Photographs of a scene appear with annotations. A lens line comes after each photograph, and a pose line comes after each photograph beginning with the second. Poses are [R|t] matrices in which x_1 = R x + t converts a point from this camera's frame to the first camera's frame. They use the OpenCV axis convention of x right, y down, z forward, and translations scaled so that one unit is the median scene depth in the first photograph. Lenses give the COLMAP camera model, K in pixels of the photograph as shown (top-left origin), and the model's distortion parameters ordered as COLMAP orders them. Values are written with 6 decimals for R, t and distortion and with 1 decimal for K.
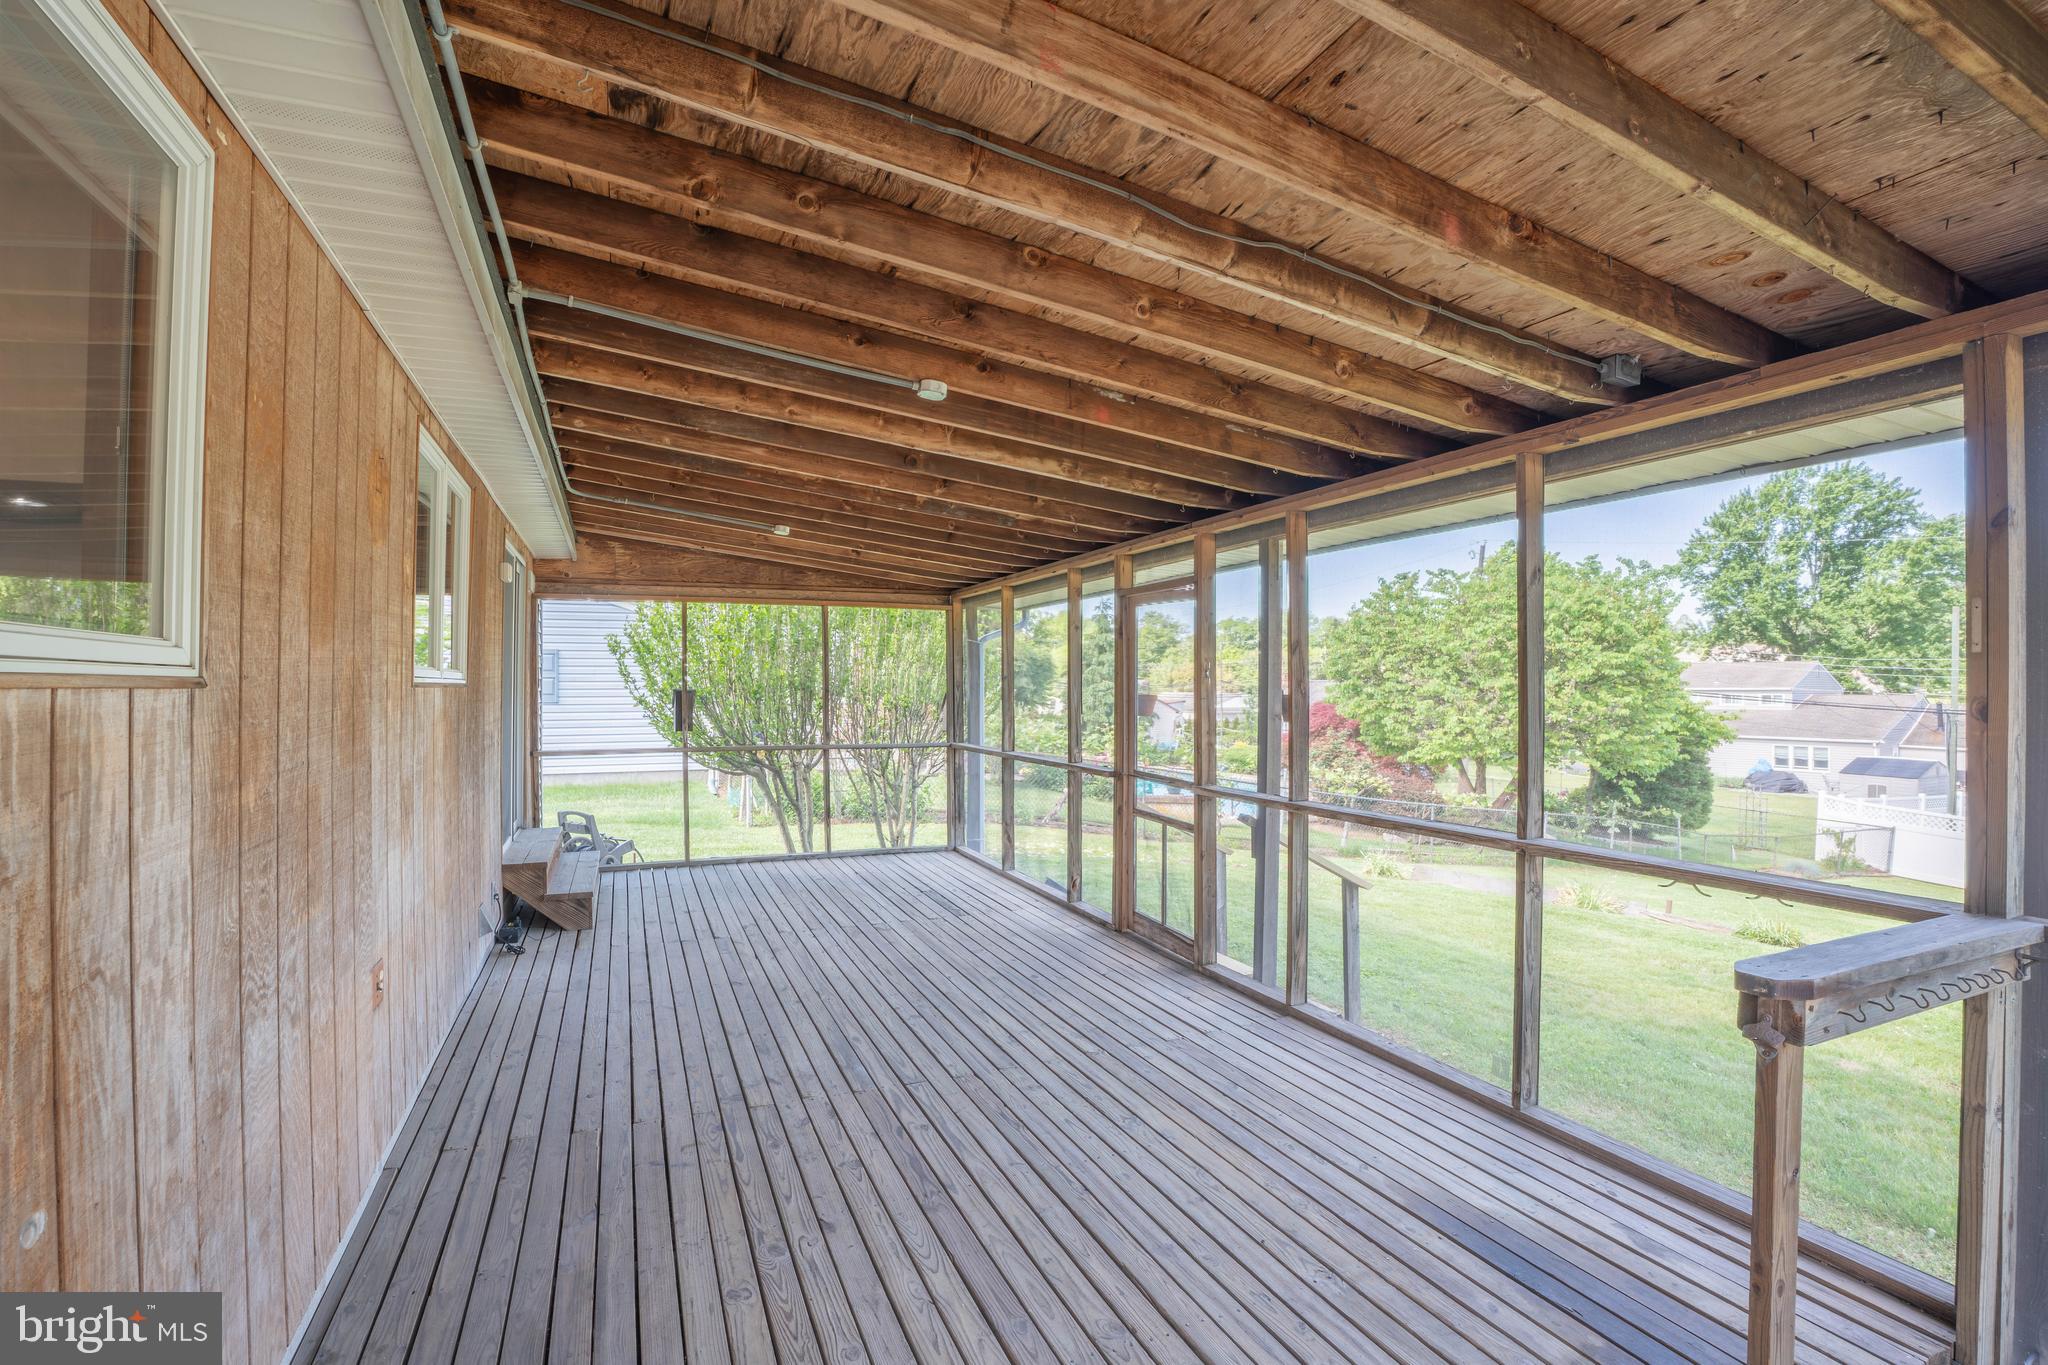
lens RADIAL K [[927.7, 0, 1024.0], [0, 927.7, 682.5], [0, 0, 1]] dist [-0.039372, 0.000649]
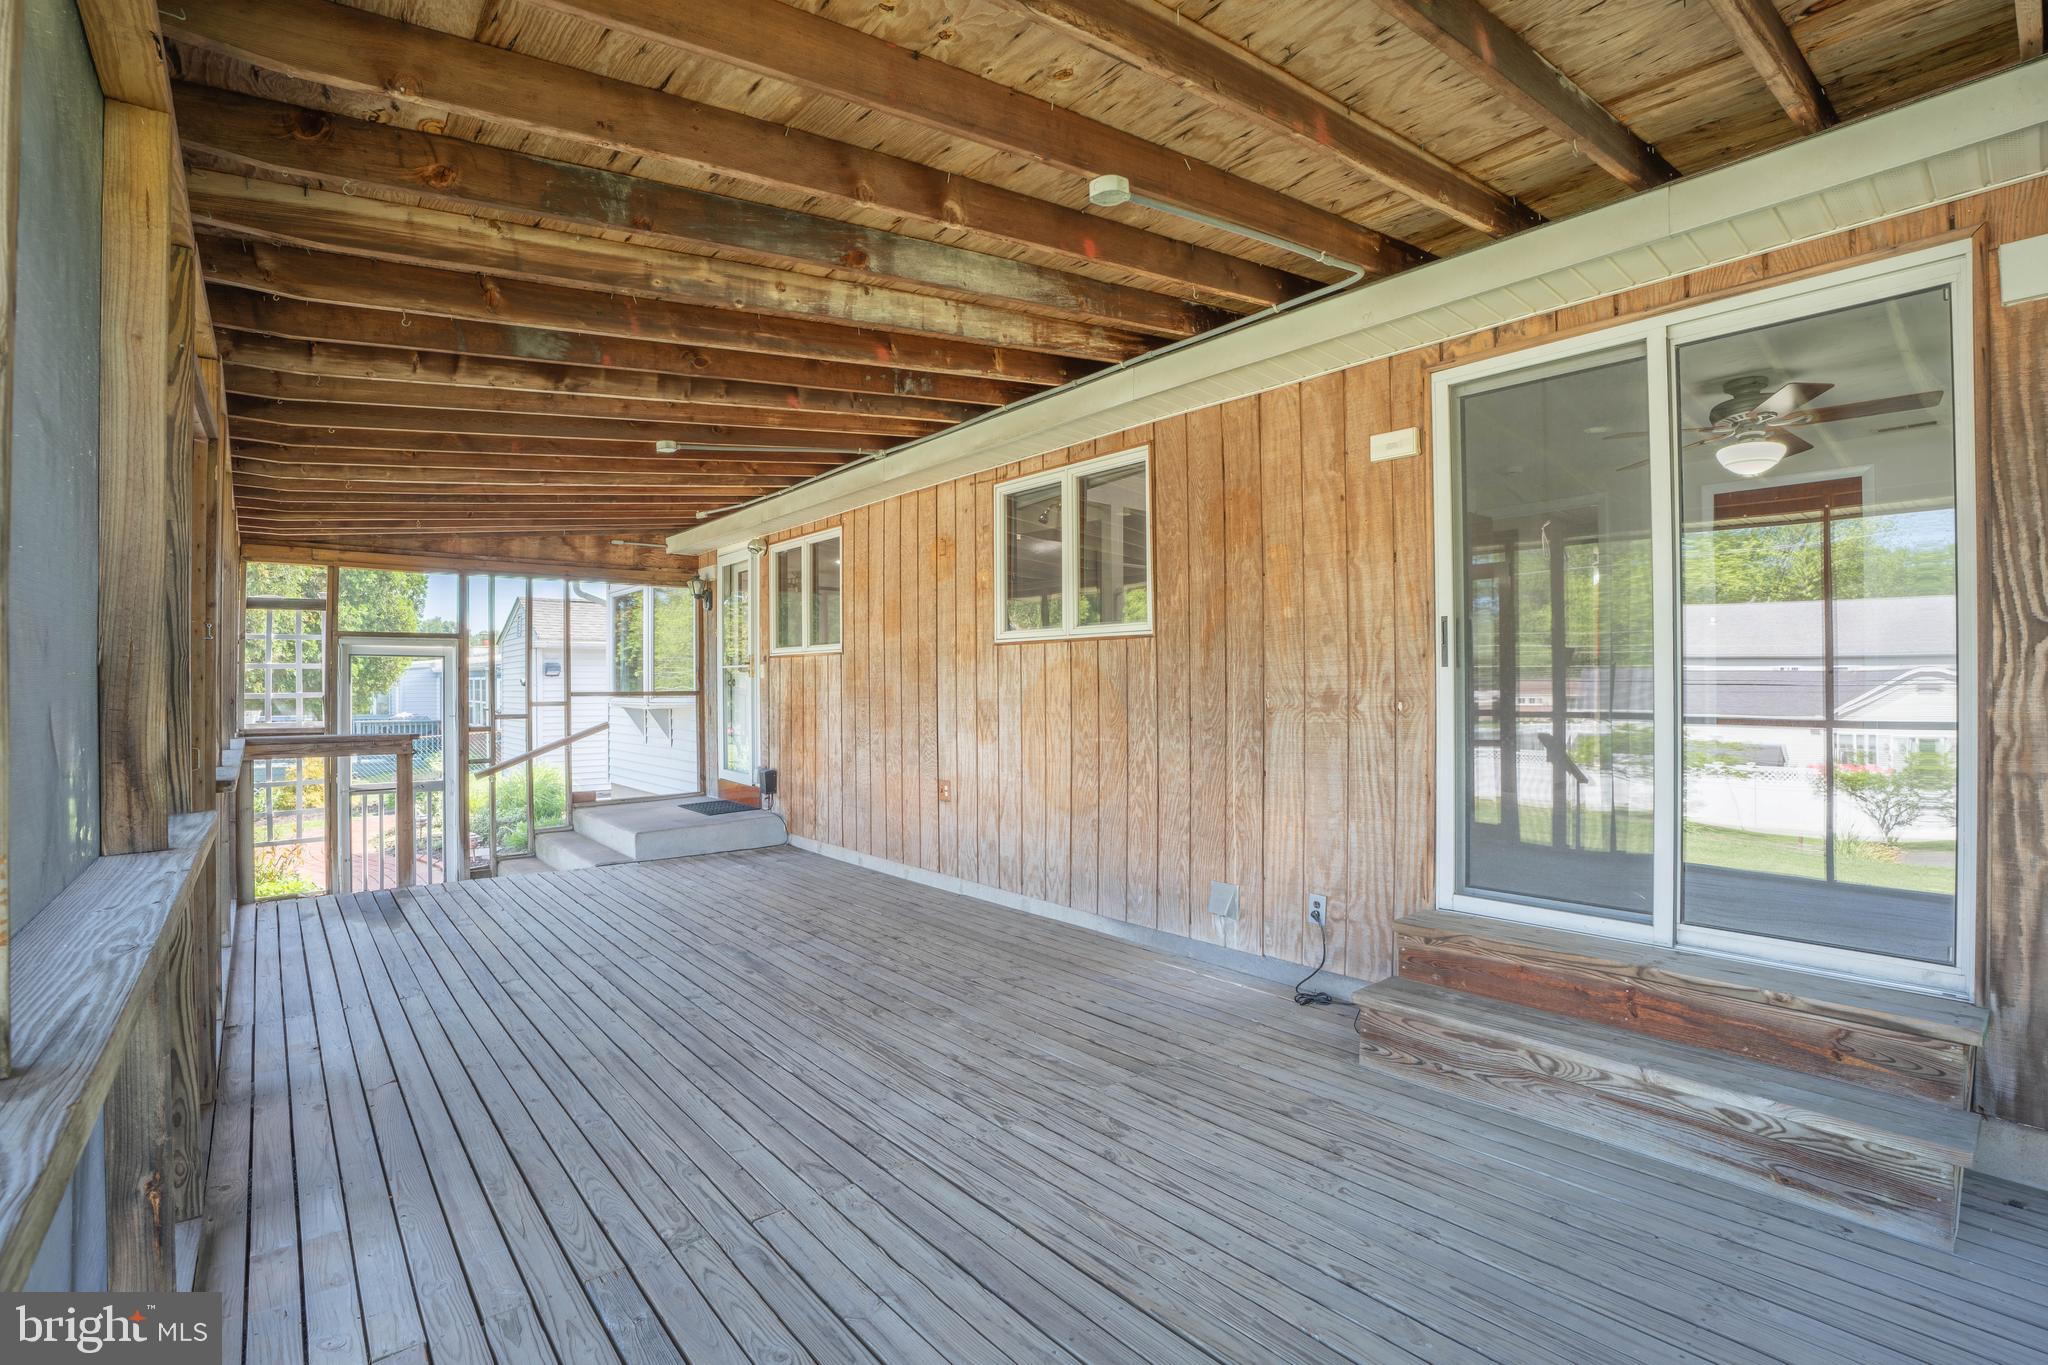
lens RADIAL K [[927.7, 0, 1024.0], [0, 927.7, 682.5], [0, 0, 1]] dist [-0.039372, 0.000649]
pose [[-0.957492, 0.000852, -0.288457, -0.165688], [0.002184, 0.999988, -0.004296, 0.054214], [0.288450, -0.004744, -0.957483, 1.938691]]
